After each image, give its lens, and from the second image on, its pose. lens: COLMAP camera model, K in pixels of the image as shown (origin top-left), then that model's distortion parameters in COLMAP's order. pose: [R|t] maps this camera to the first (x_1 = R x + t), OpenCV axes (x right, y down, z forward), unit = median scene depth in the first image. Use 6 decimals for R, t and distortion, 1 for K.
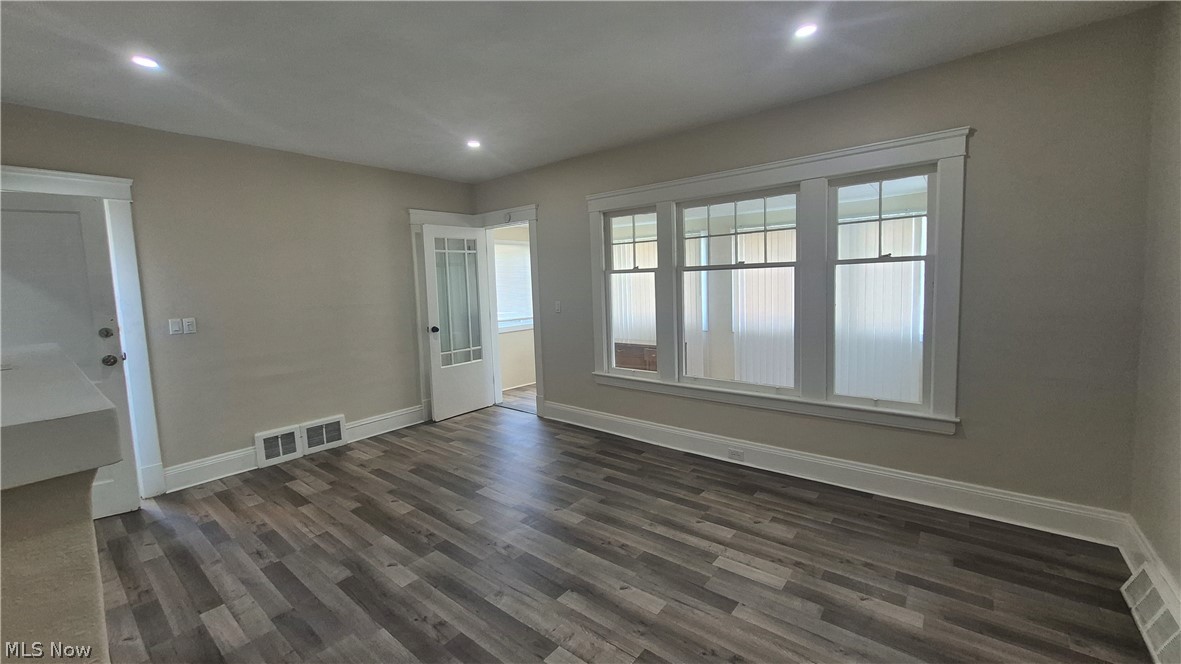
lens RADIAL K [[460.4, 0, 598.0], [0, 460.4, 320.7], [0, 0, 1]] dist [0.002210, 0.000146]
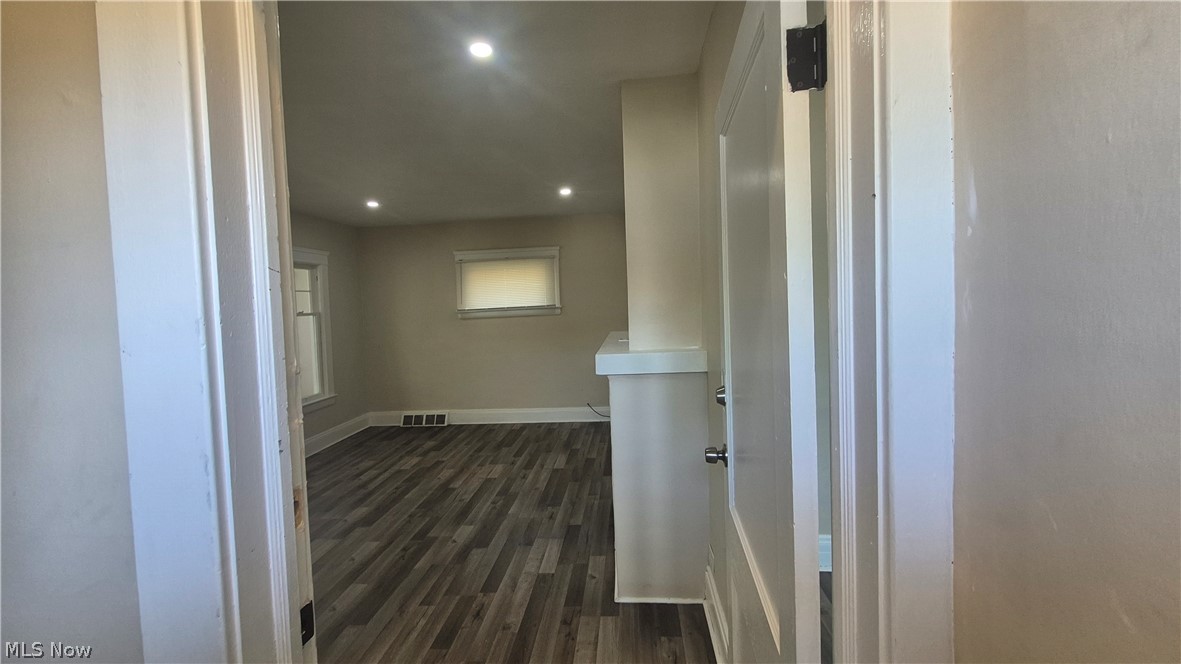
lens RADIAL K [[460.4, 0, 590.7], [0, 460.4, 326.7], [0, 0, 1]] dist [0.002210, 0.000146]
pose [[-0.554010, 0.017452, 0.832327, -1.742339], [0.130513, 0.989239, 0.066130, -0.072542], [-0.822216, 0.145266, -0.550326, 1.339910]]
